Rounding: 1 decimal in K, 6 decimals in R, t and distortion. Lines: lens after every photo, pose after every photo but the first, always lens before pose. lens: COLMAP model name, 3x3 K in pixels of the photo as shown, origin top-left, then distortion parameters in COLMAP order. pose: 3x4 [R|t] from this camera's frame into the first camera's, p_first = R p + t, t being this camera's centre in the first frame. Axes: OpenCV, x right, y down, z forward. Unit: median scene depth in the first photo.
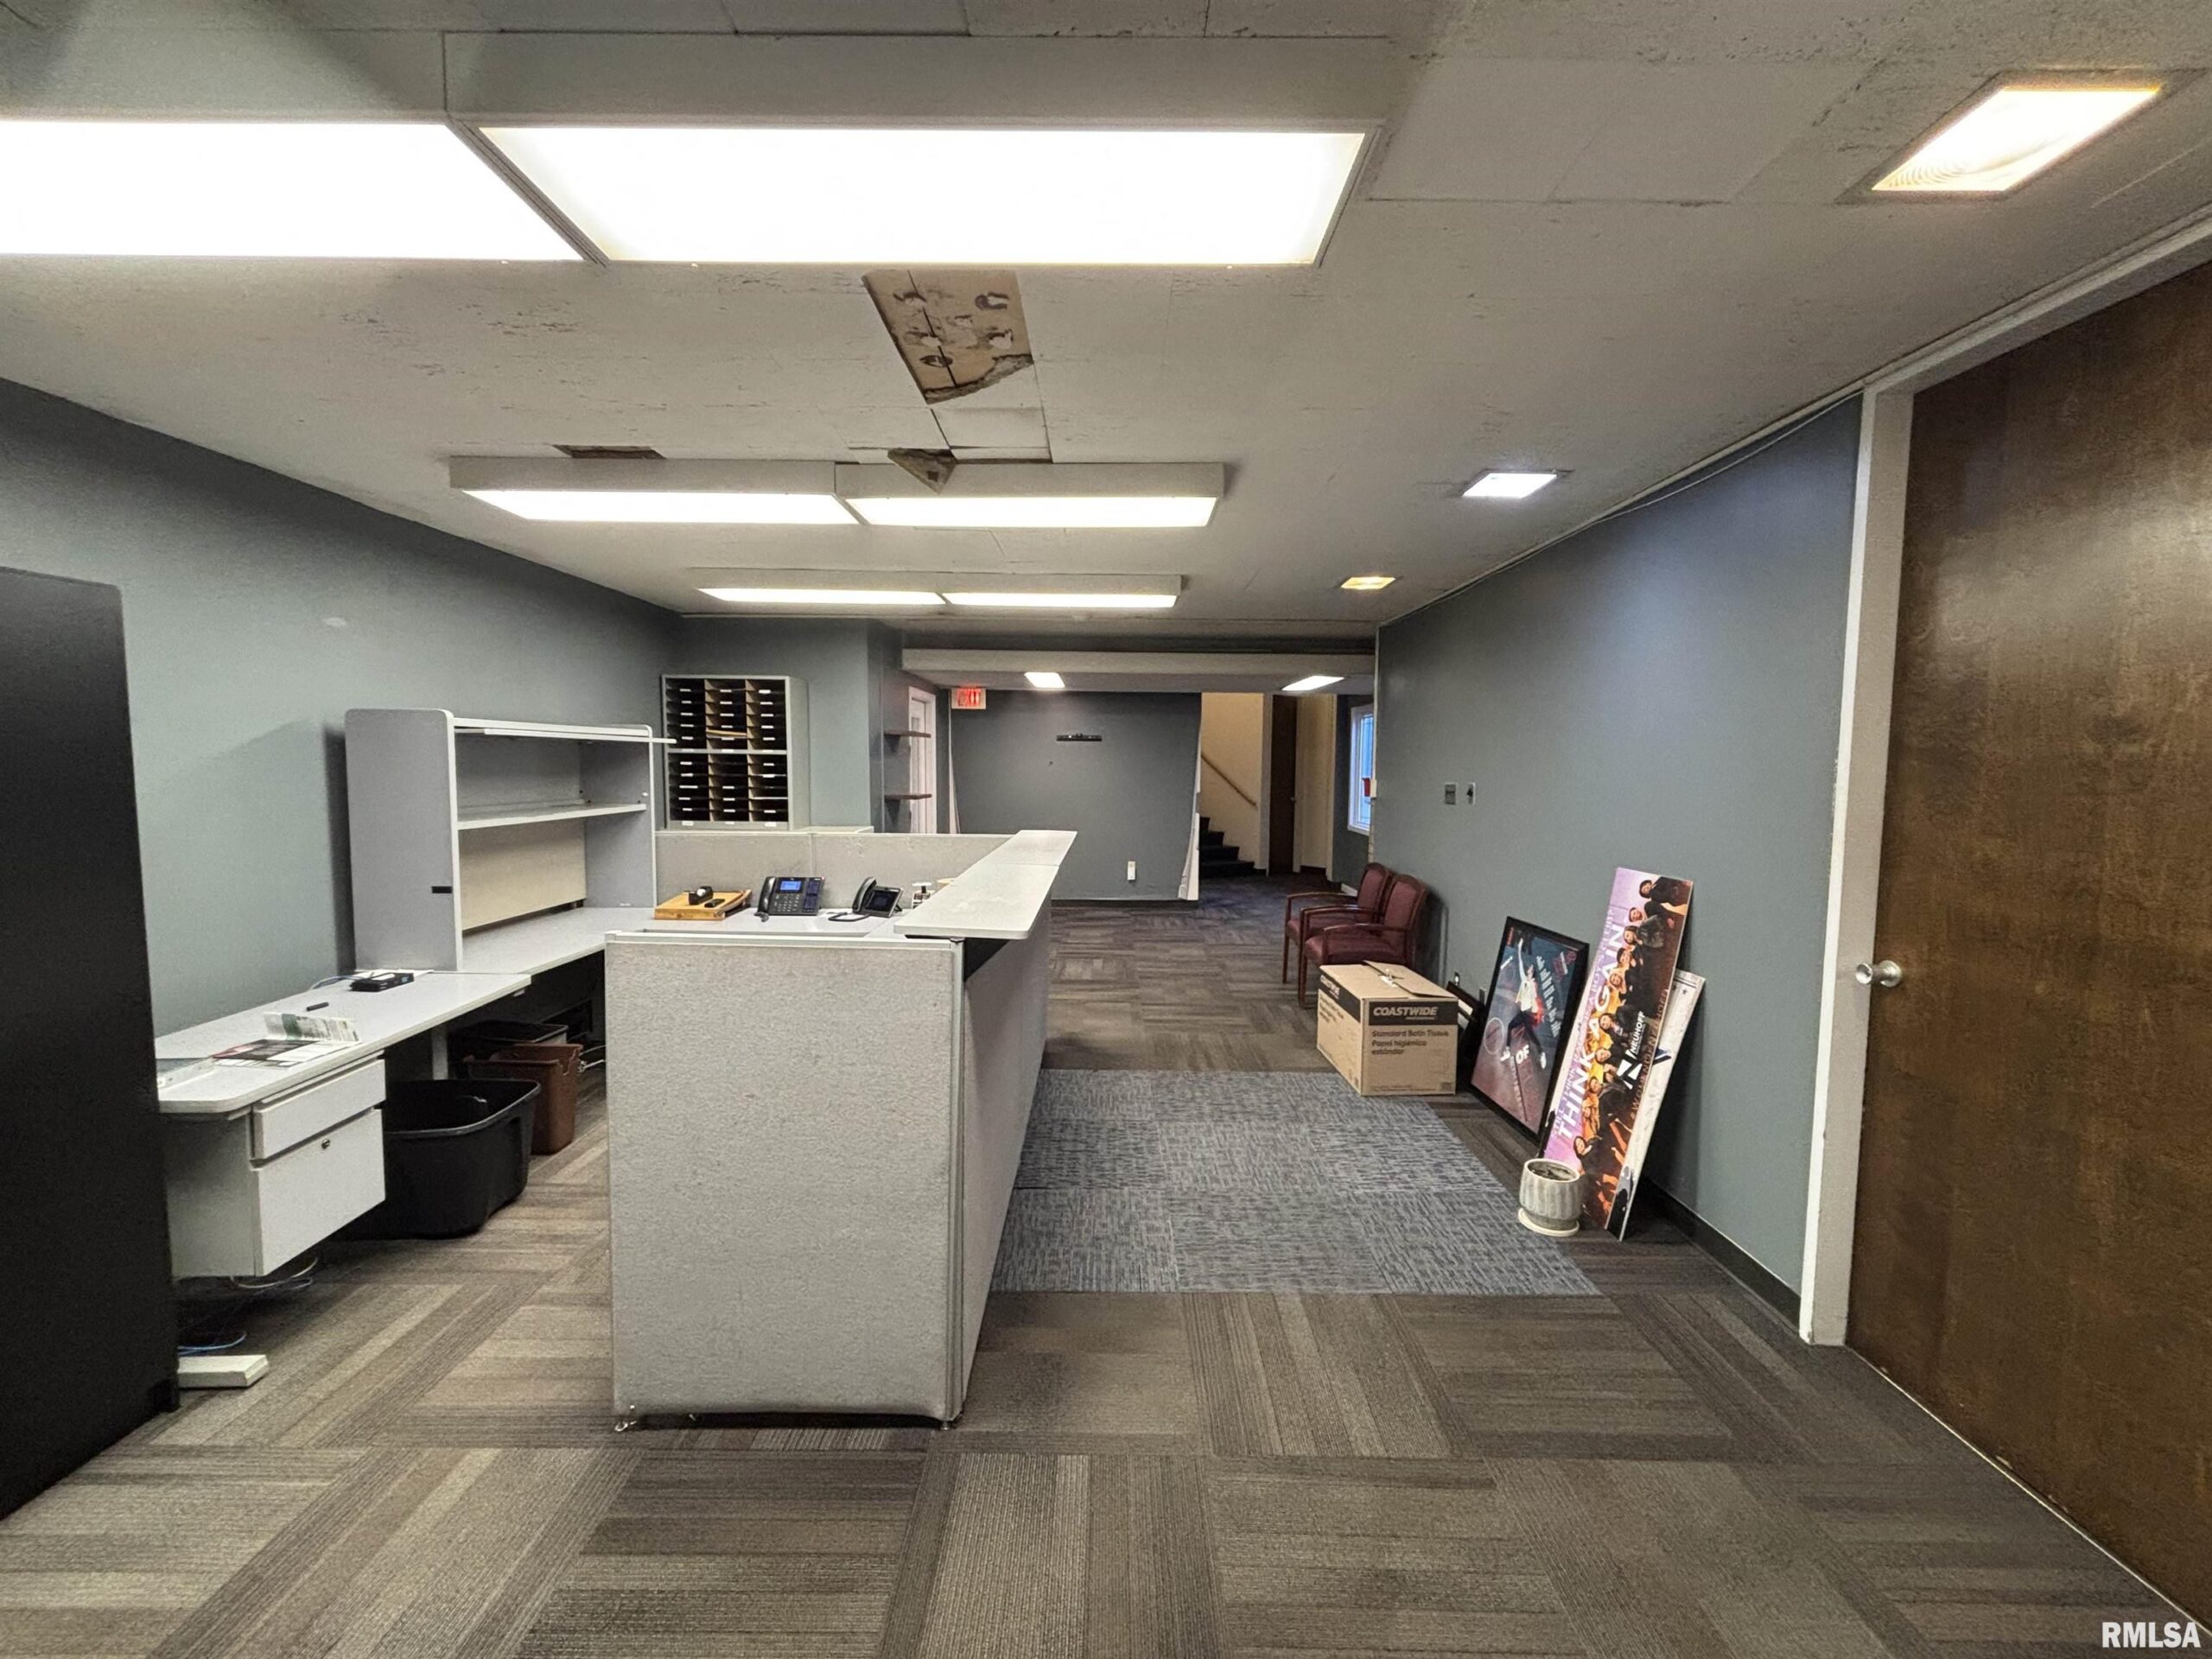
lens RADIAL K [[878.5, 0, 1106.0], [0, 878.5, 829.5], [0, 0, 1]] dist [0.024642, 0.000014]
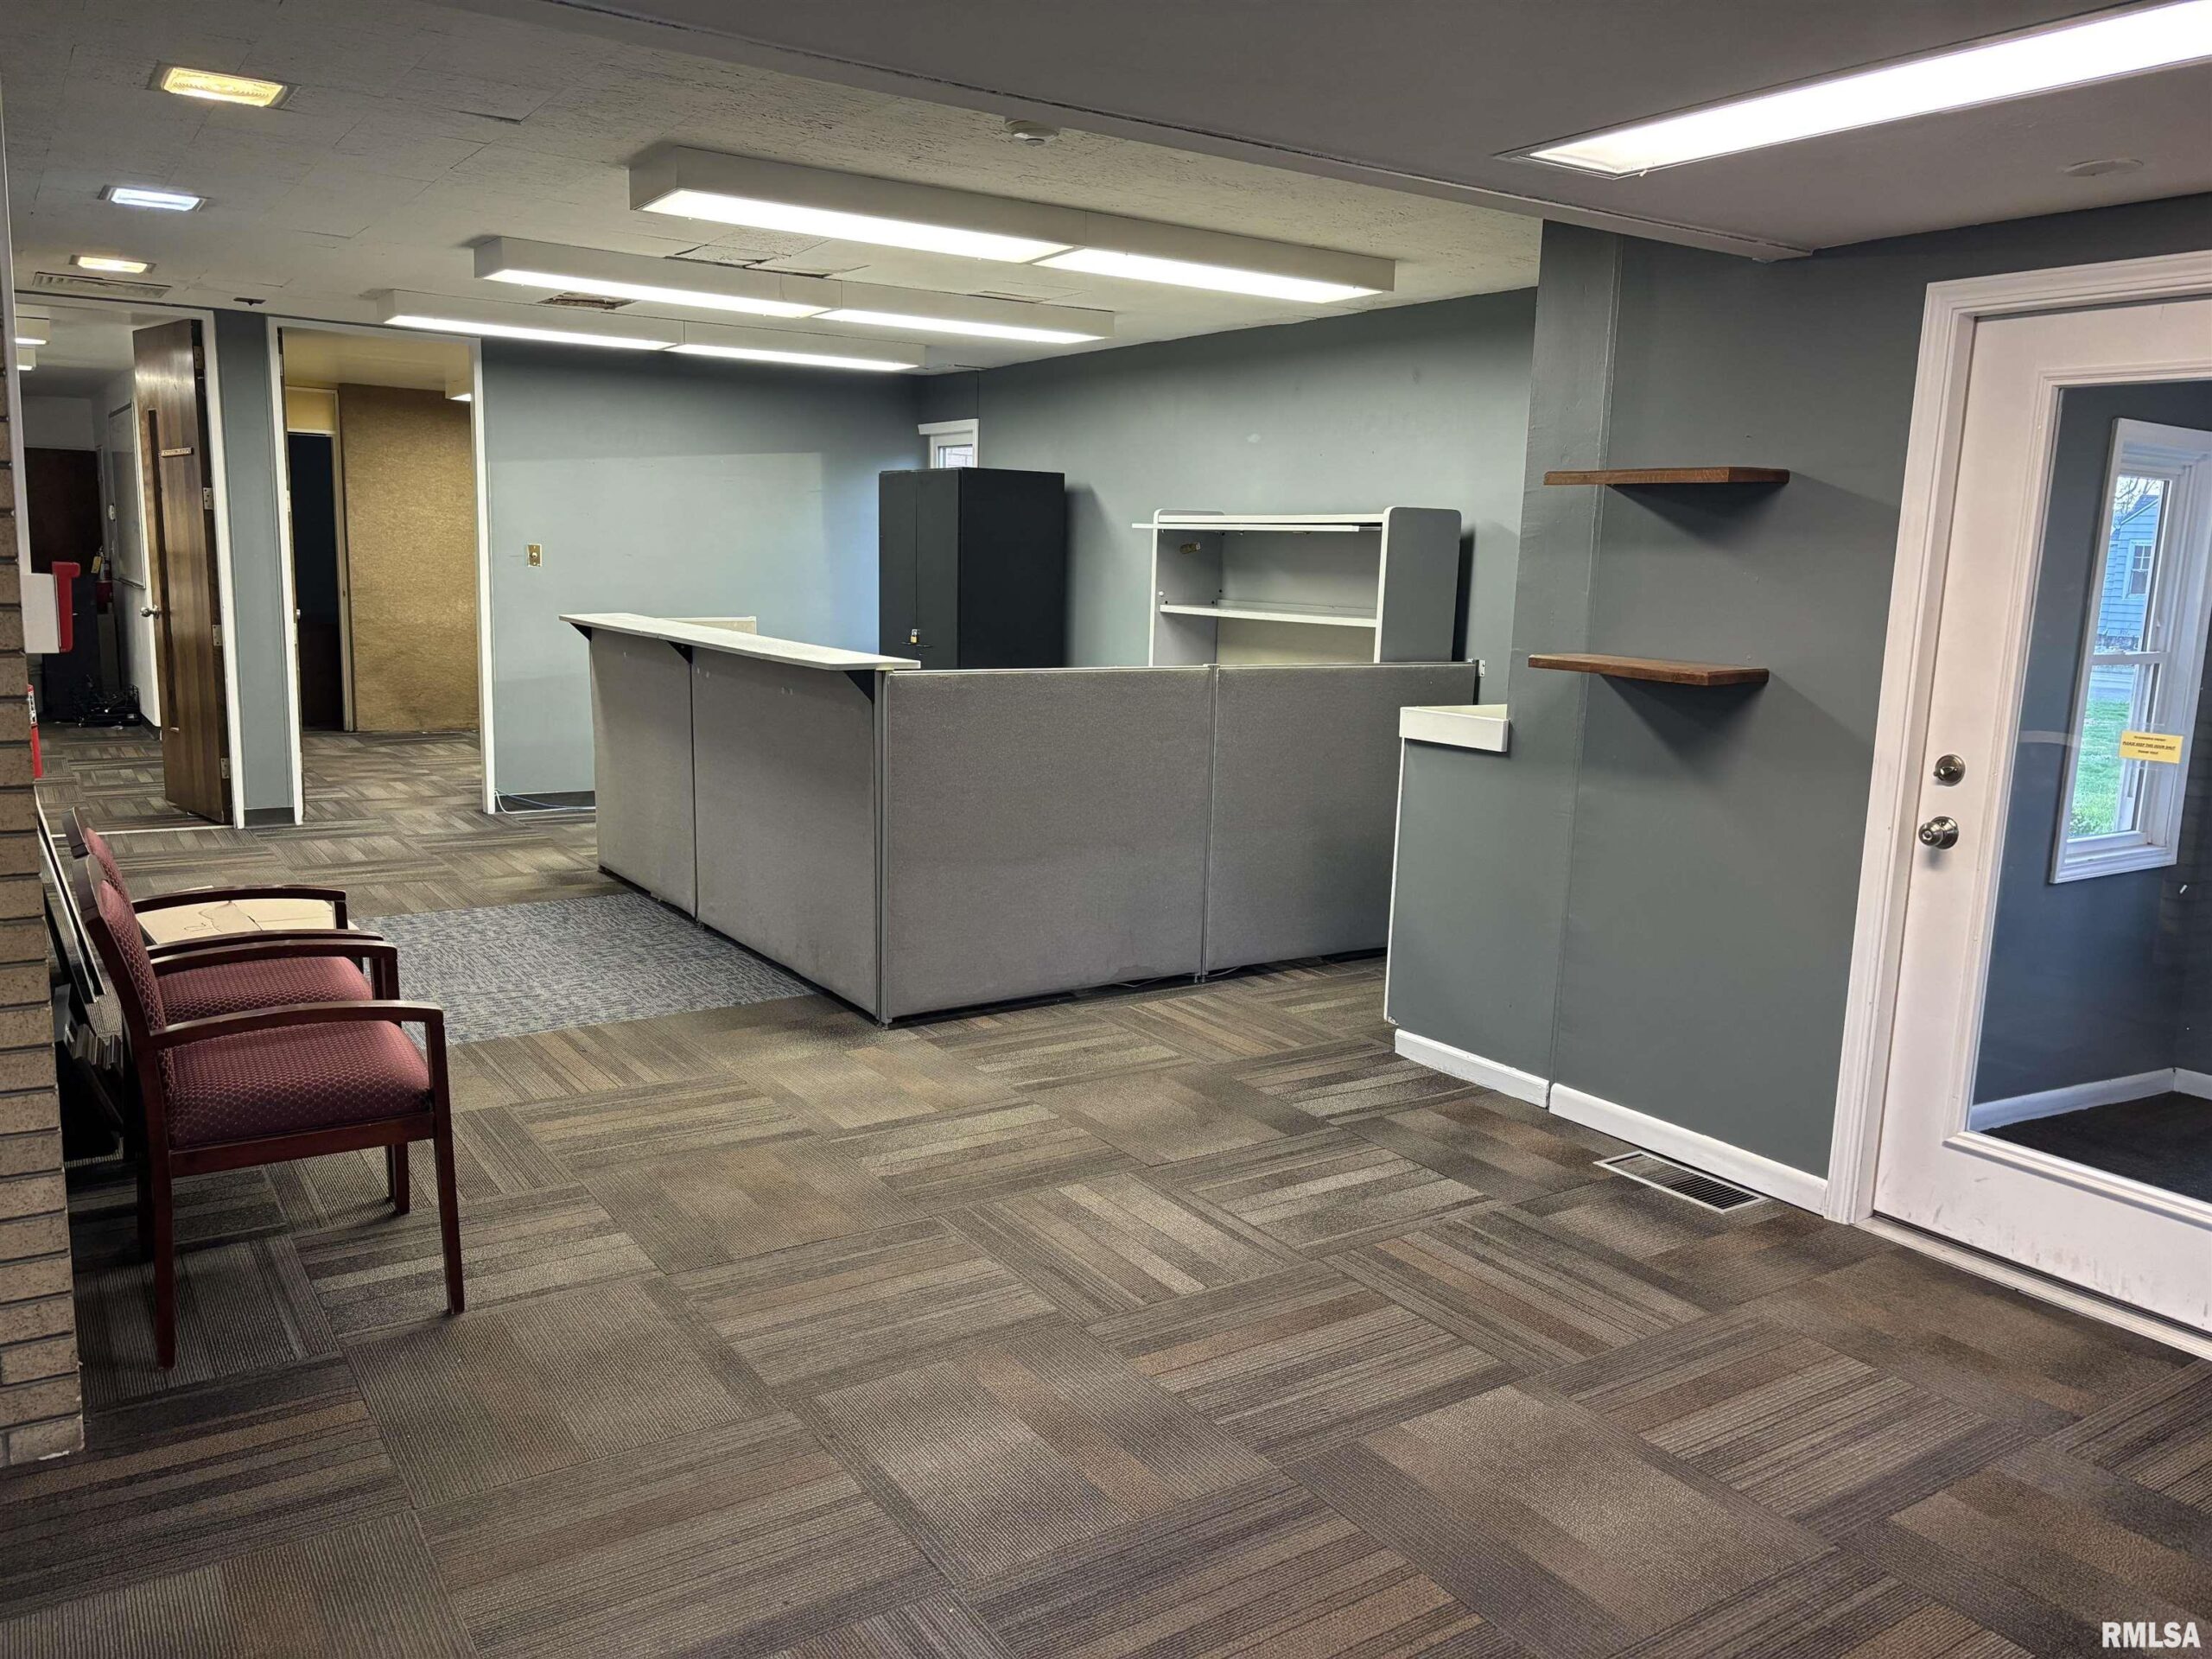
lens RADIAL K [[1661.0, 0, 1106.0], [0, 1661.0, 829.5], [0, 0, 1]] dist [0.012746, -0.010479]
pose [[-0.824720, 0.063161, -0.562003, 0.372845], [-0.077102, 0.971908, 0.222372, -0.125710], [0.560261, 0.226726, -0.796682, 1.746928]]
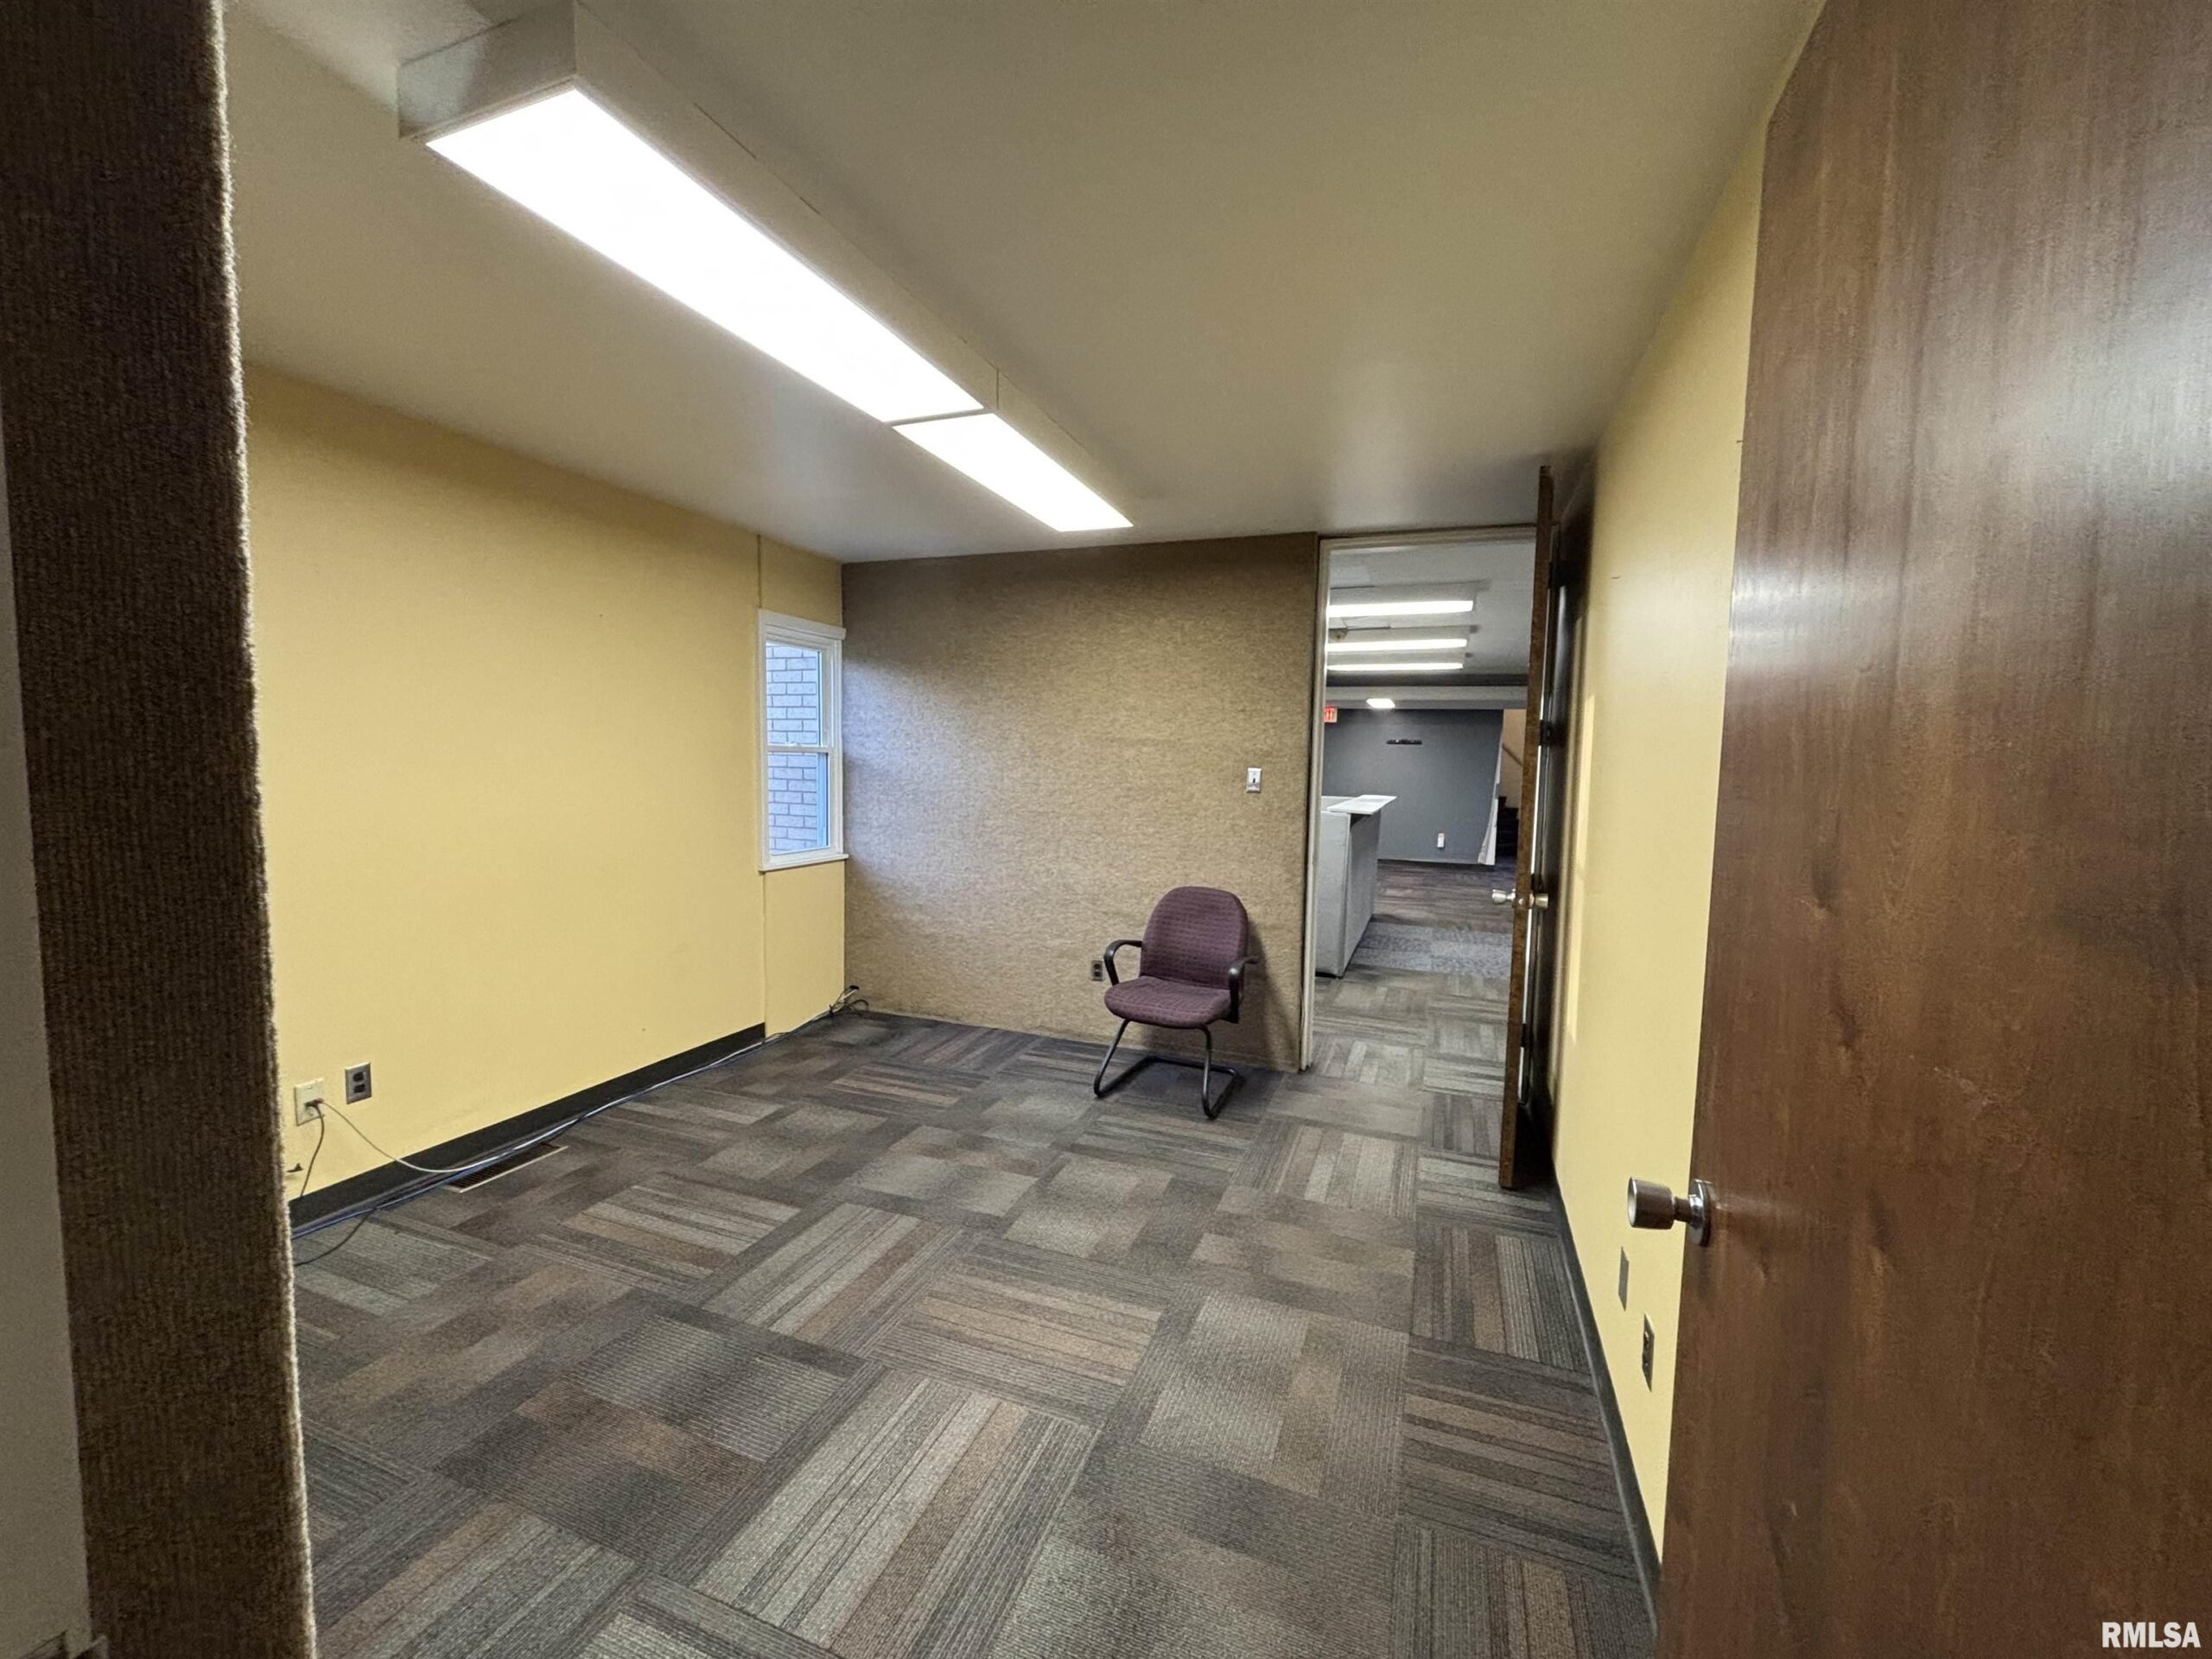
lens RADIAL K [[878.5, 0, 1106.0], [0, 878.5, 829.5], [0, 0, 1]] dist [0.024642, 0.000014]
pose [[0.935014, 0.044434, -0.351815, 0.041122], [-0.044711, 0.998973, 0.007342, 0.073596], [0.351780, 0.008865, 0.936041, -0.768576]]
